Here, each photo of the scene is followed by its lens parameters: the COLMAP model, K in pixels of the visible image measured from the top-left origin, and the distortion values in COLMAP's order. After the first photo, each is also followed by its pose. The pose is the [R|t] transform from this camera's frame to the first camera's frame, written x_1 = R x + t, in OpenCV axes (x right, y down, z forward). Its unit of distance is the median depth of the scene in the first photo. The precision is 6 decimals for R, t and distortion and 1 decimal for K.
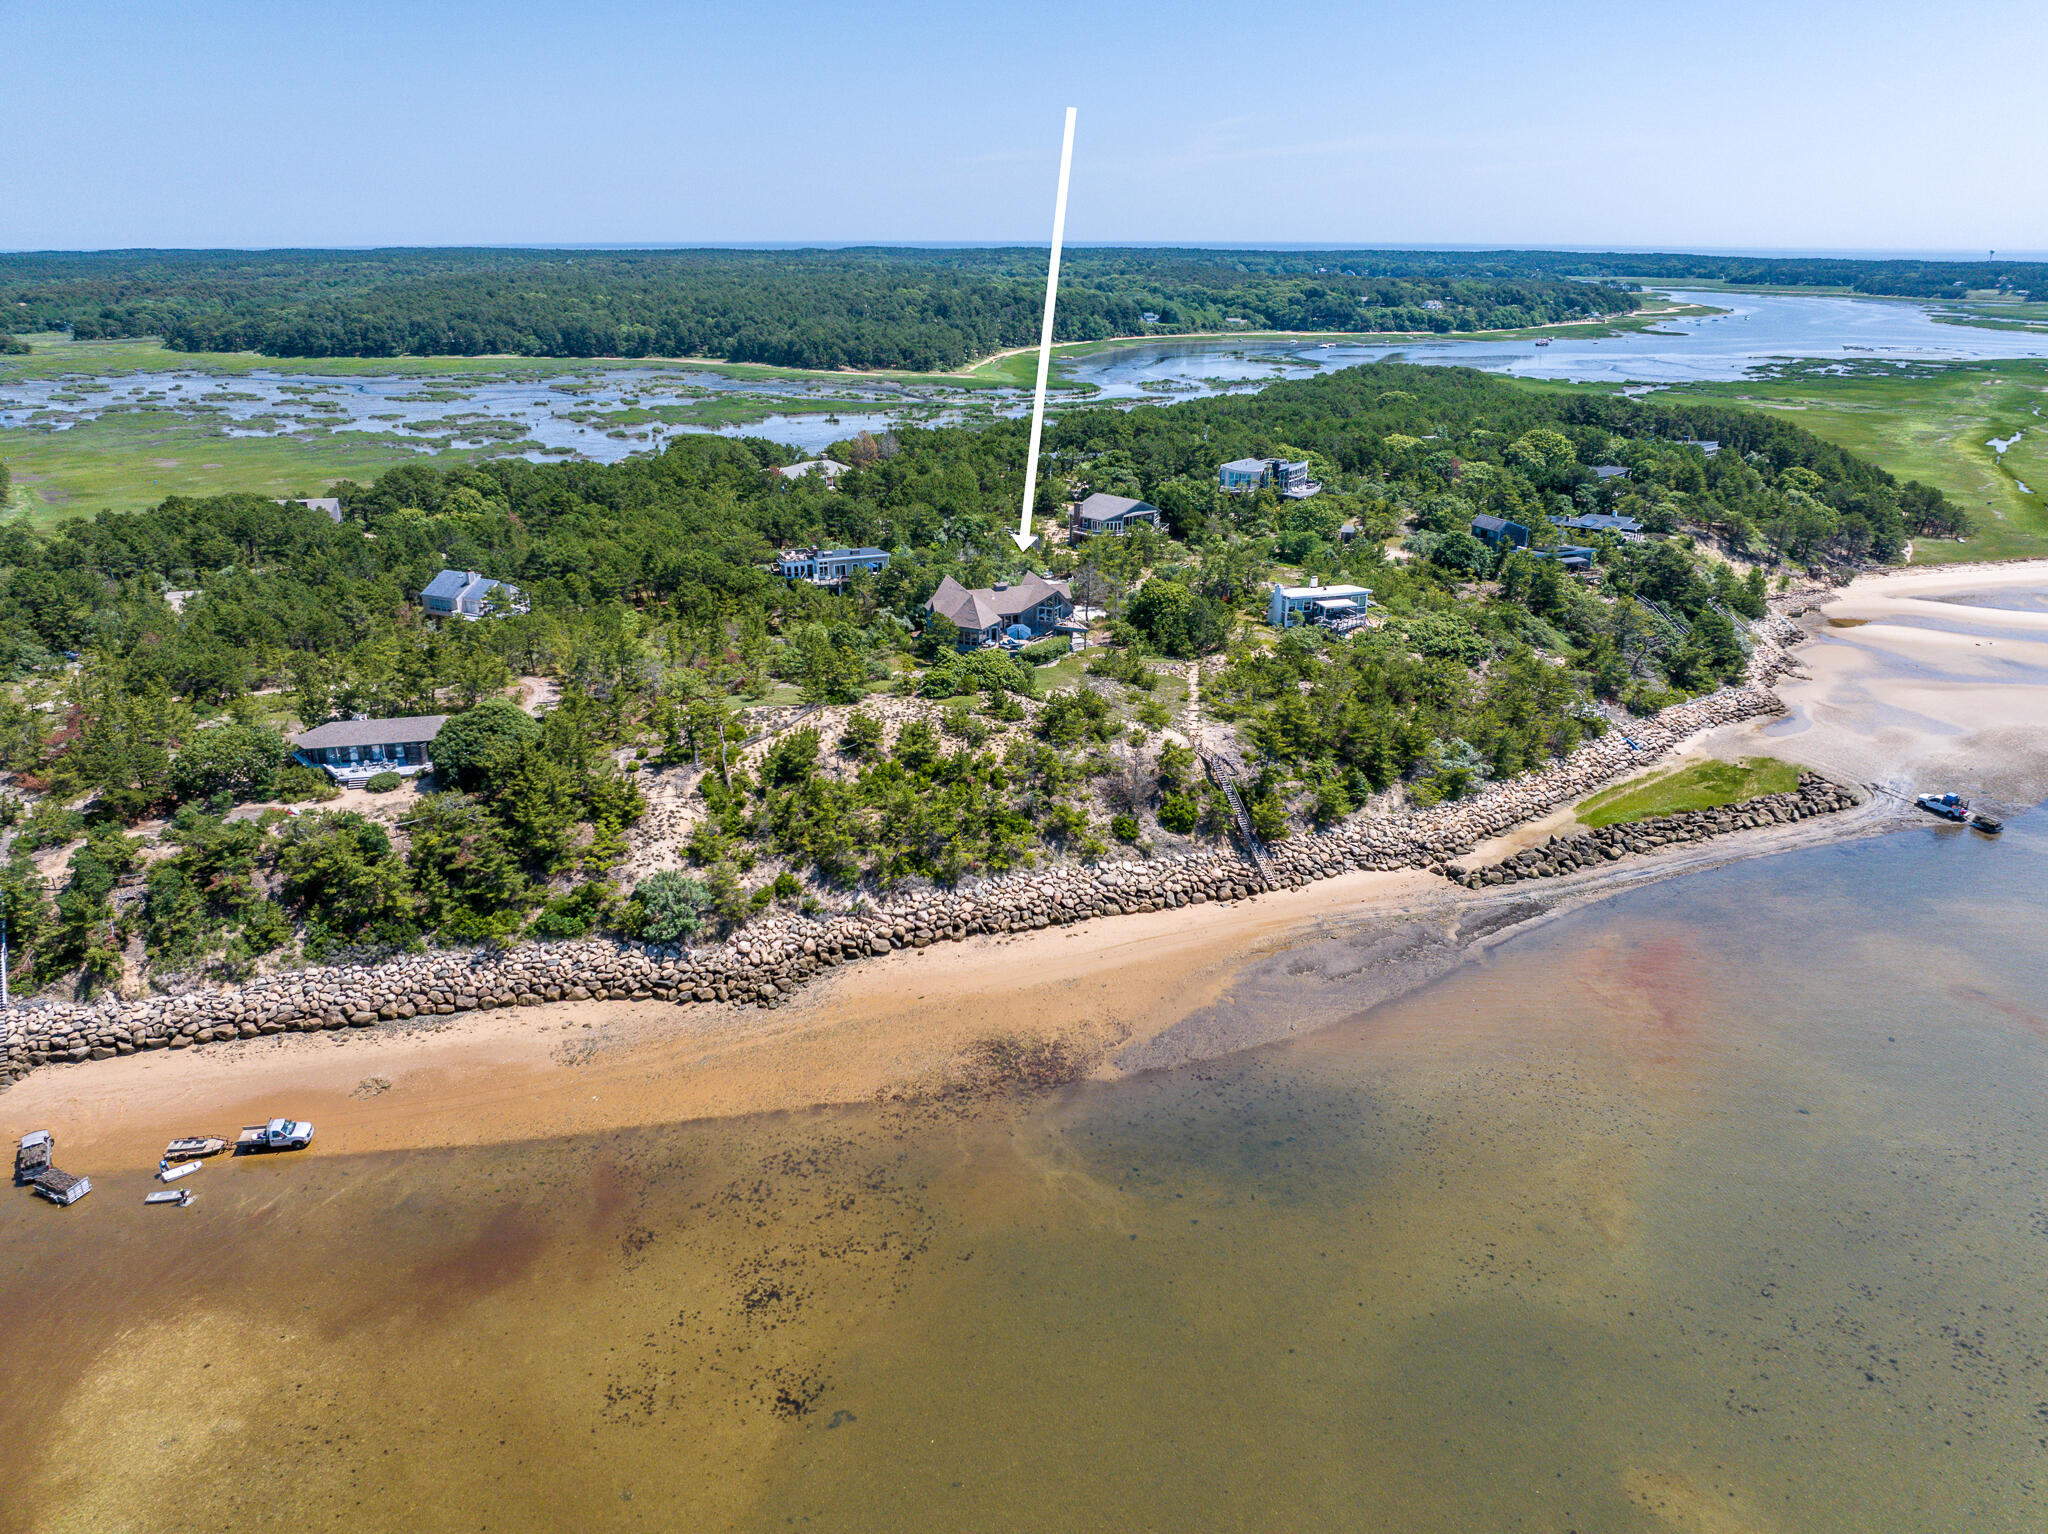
lens RADIAL K [[1451.1, 0, 1029.6], [0, 1451.1, 732.9], [0, 0, 1]] dist [-0.036525, -0.000997]
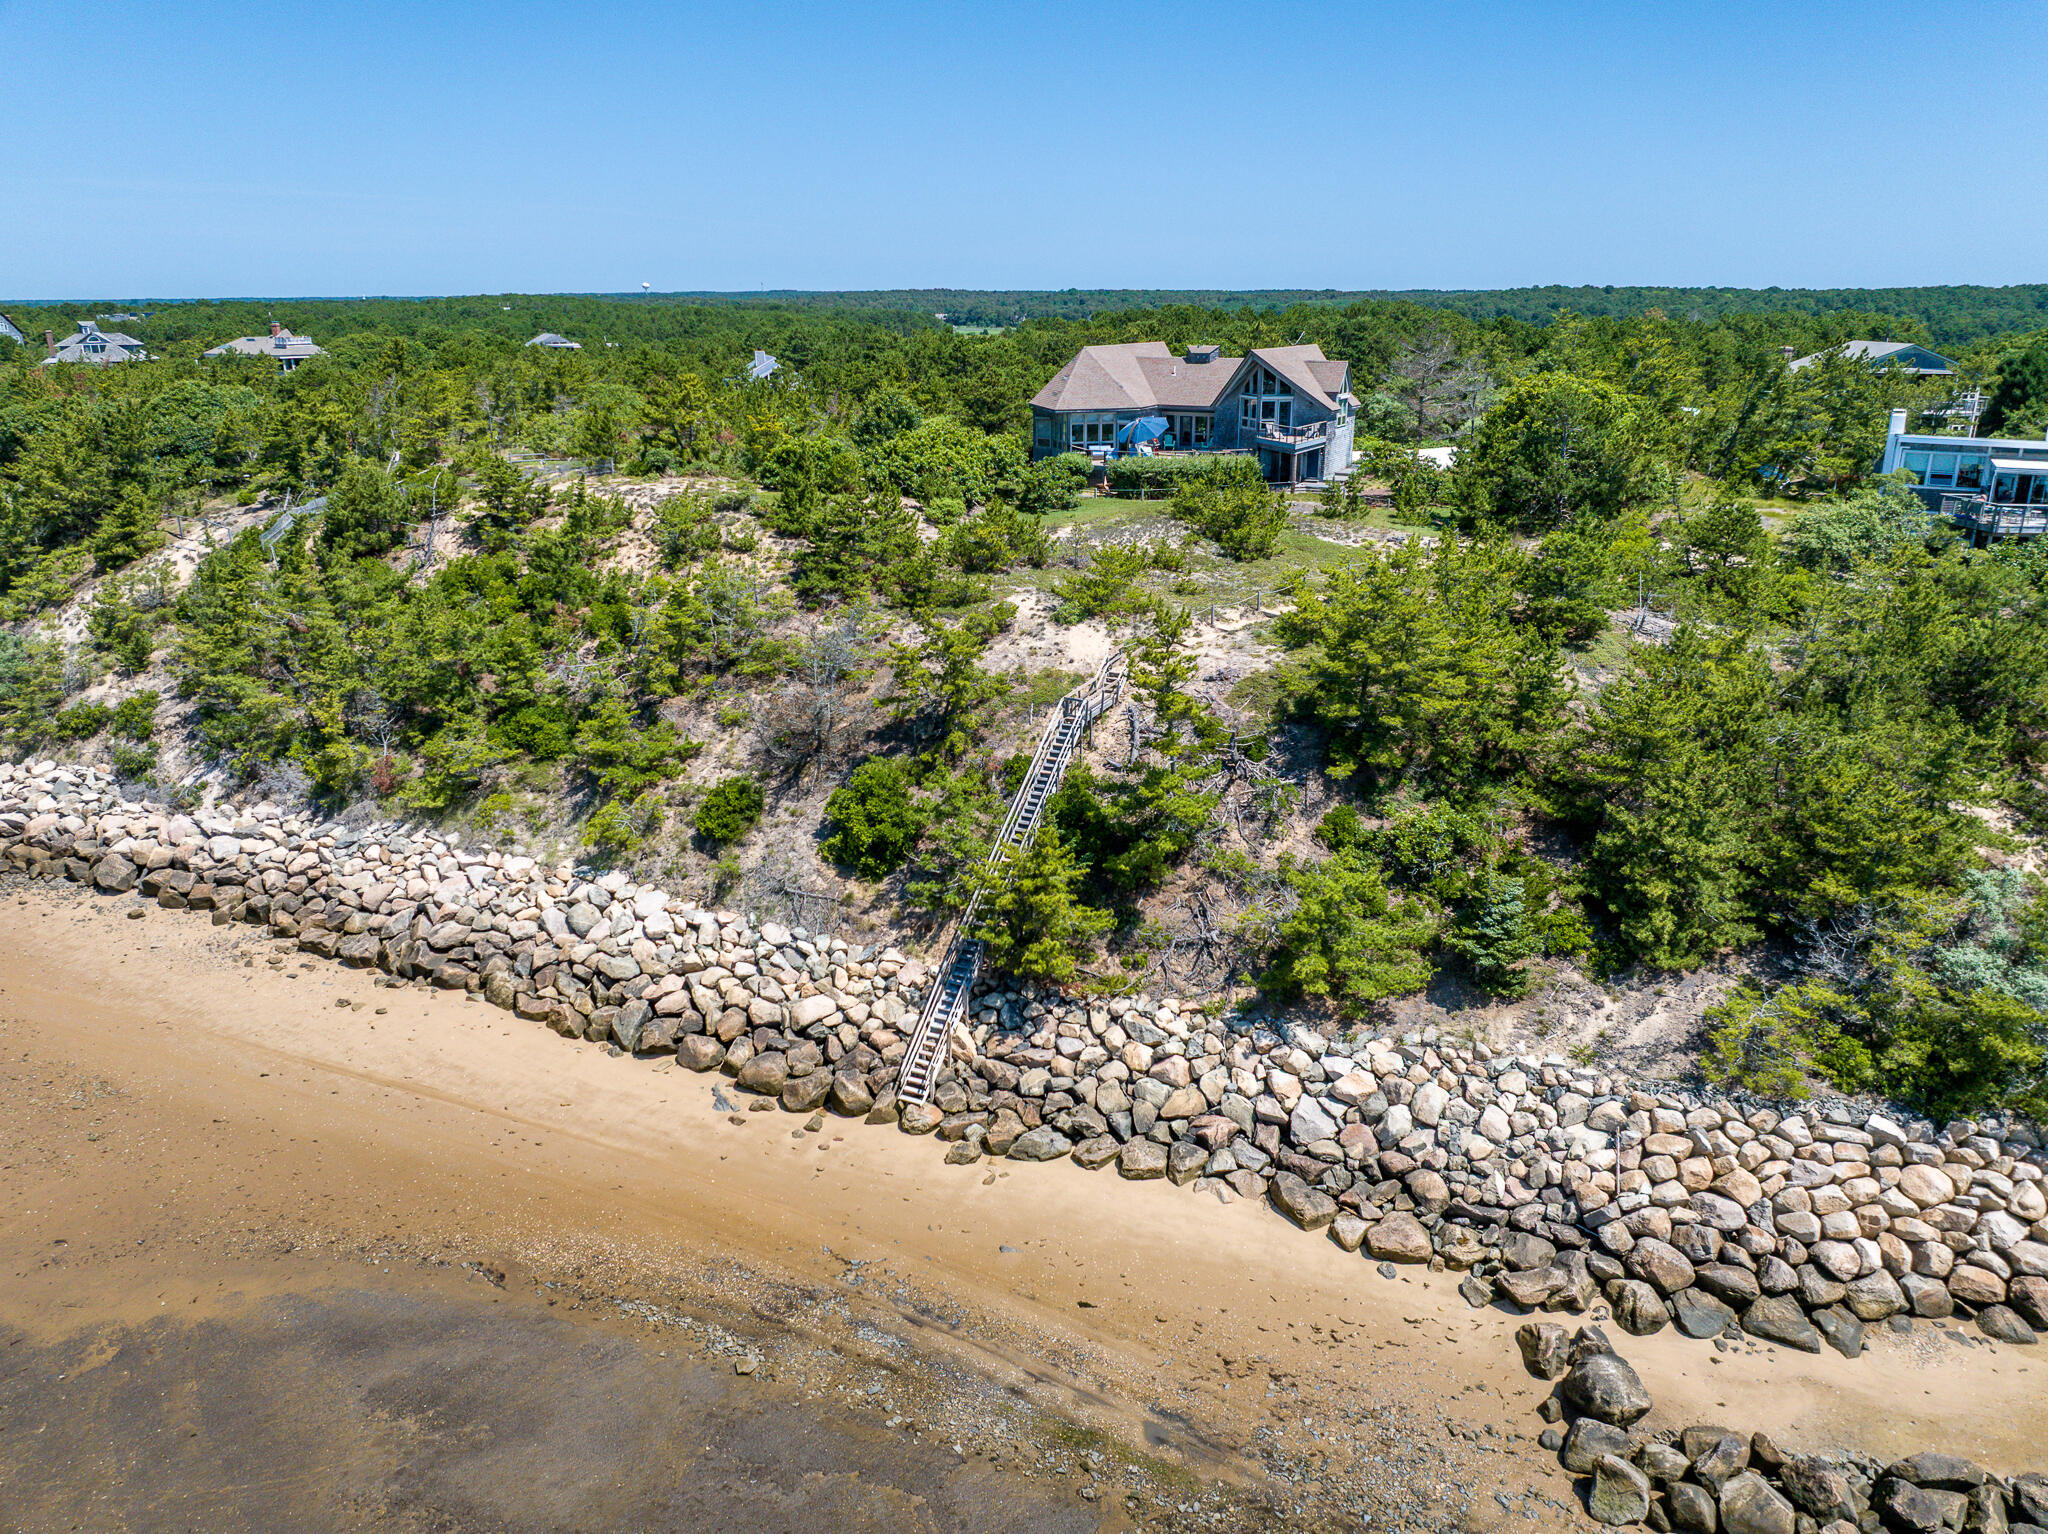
lens RADIAL K [[1451.1, 0, 1029.6], [0, 1451.1, 732.9], [0, 0, 1]] dist [-0.036525, -0.000997]
pose [[0.690623, 0.207933, -0.692679, 0.344093], [-0.235006, 0.970323, 0.056969, 0.006977], [0.683968, 0.123439, 0.718993, 0.734741]]
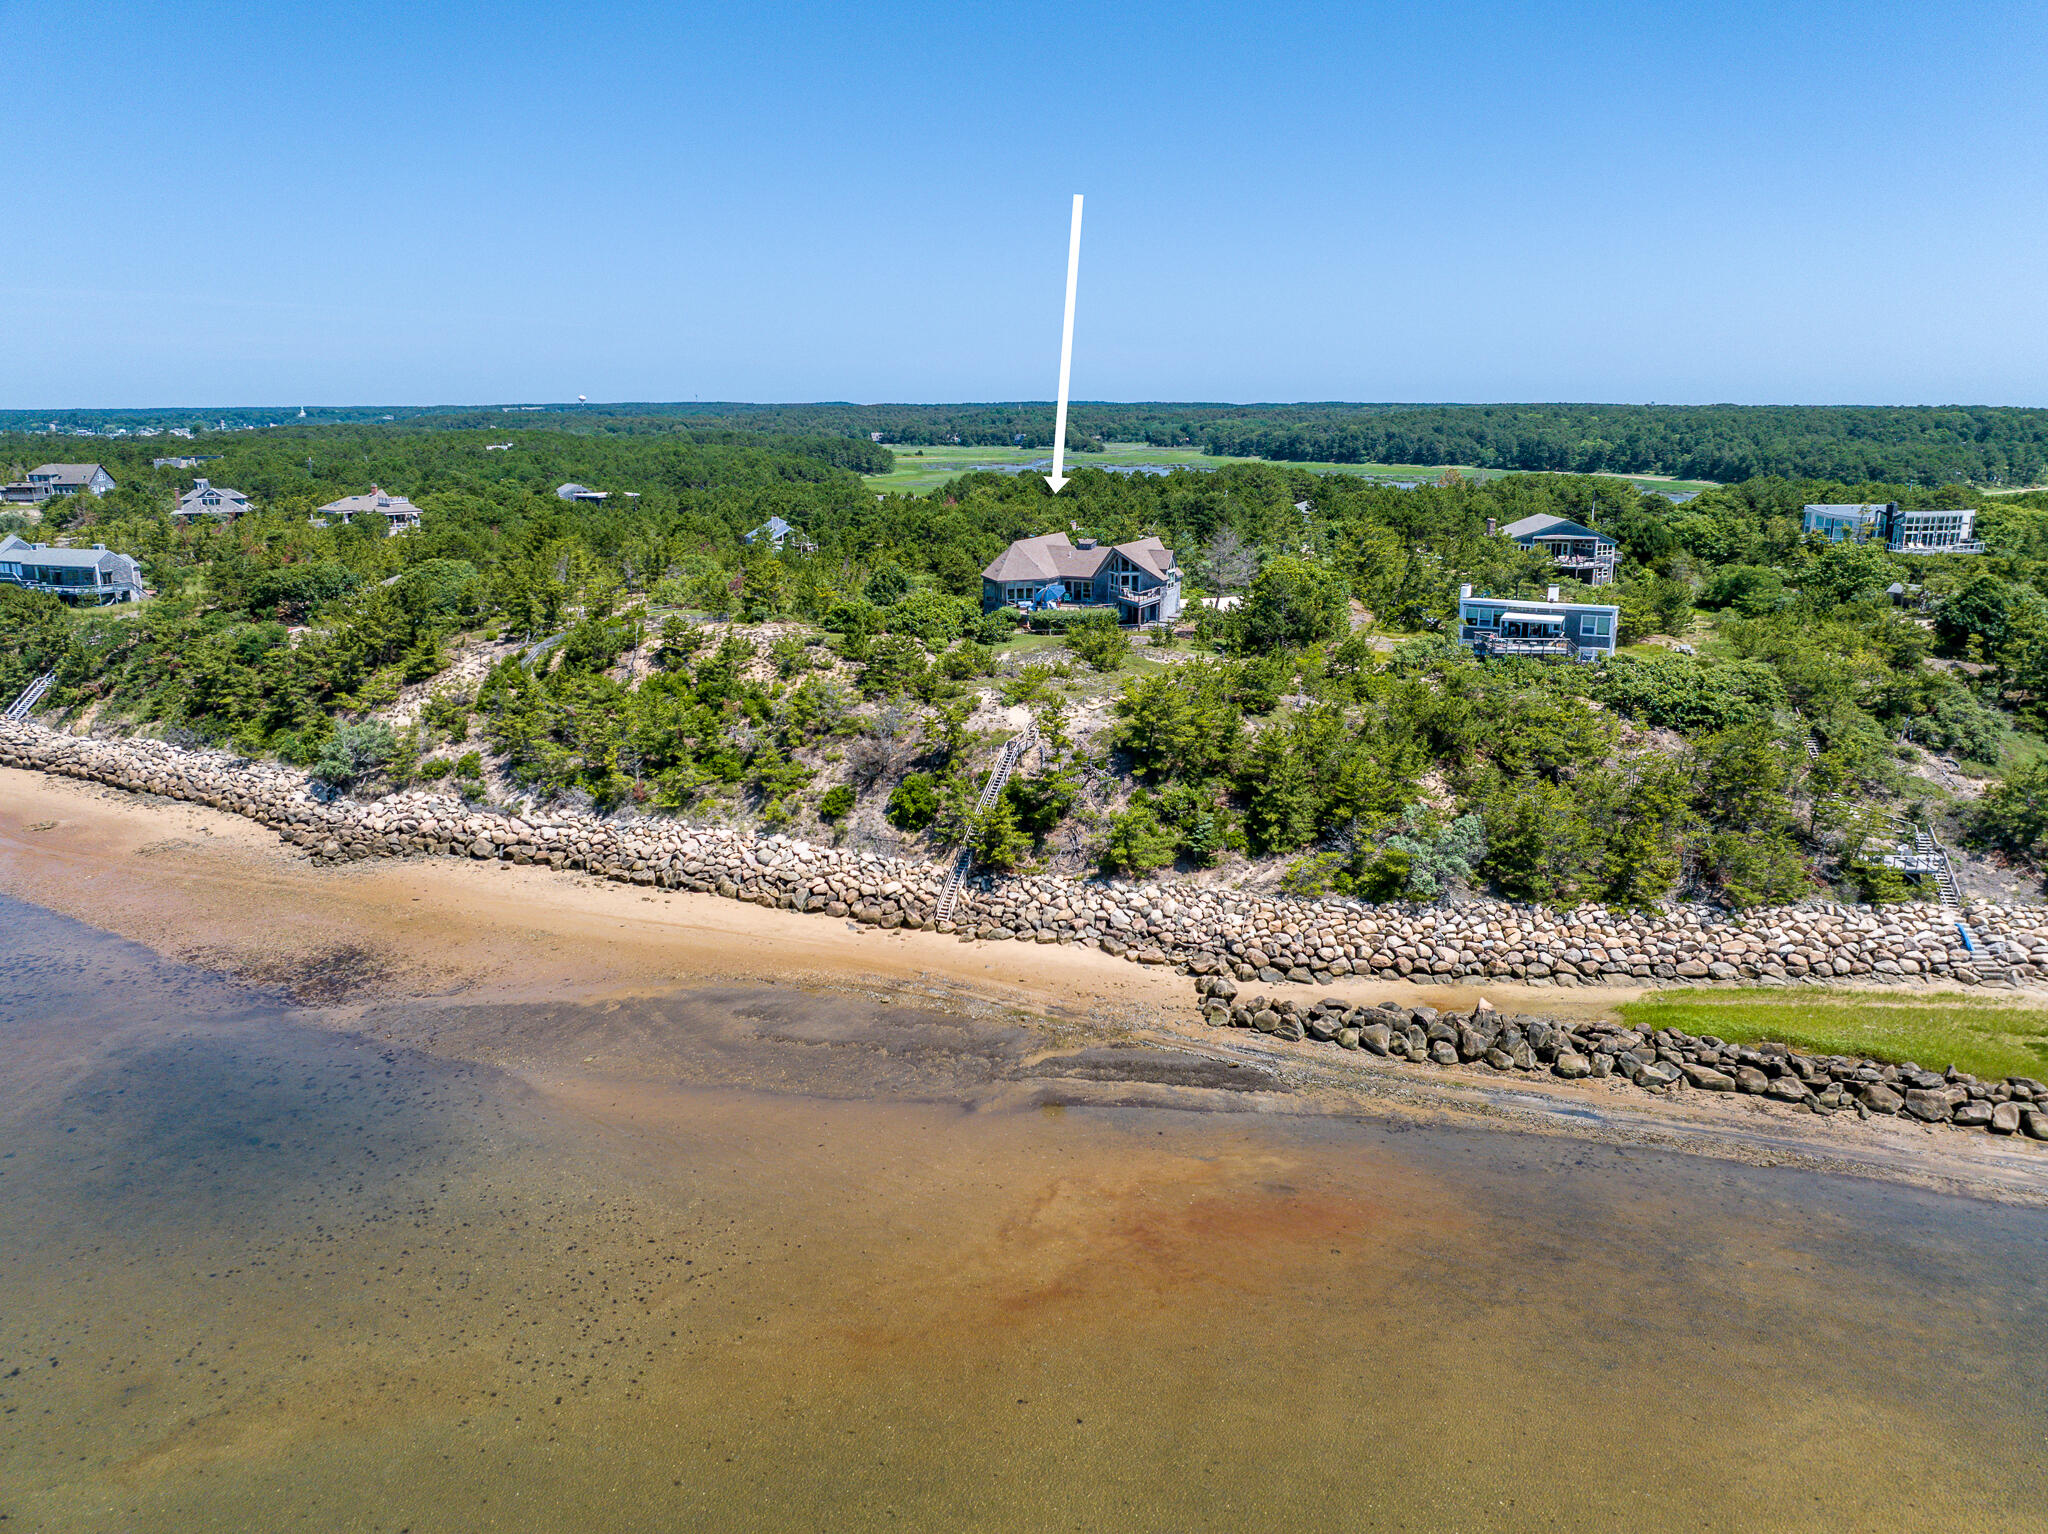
lens RADIAL K [[1451.1, 0, 1029.6], [0, 1451.1, 732.9], [0, 0, 1]] dist [-0.036525, -0.000997]
pose [[0.725142, 0.151269, -0.671779, 0.574172], [-0.223445, 0.974473, -0.021767, 0.024548], [0.651338, 0.165890, 0.740432, 0.488279]]
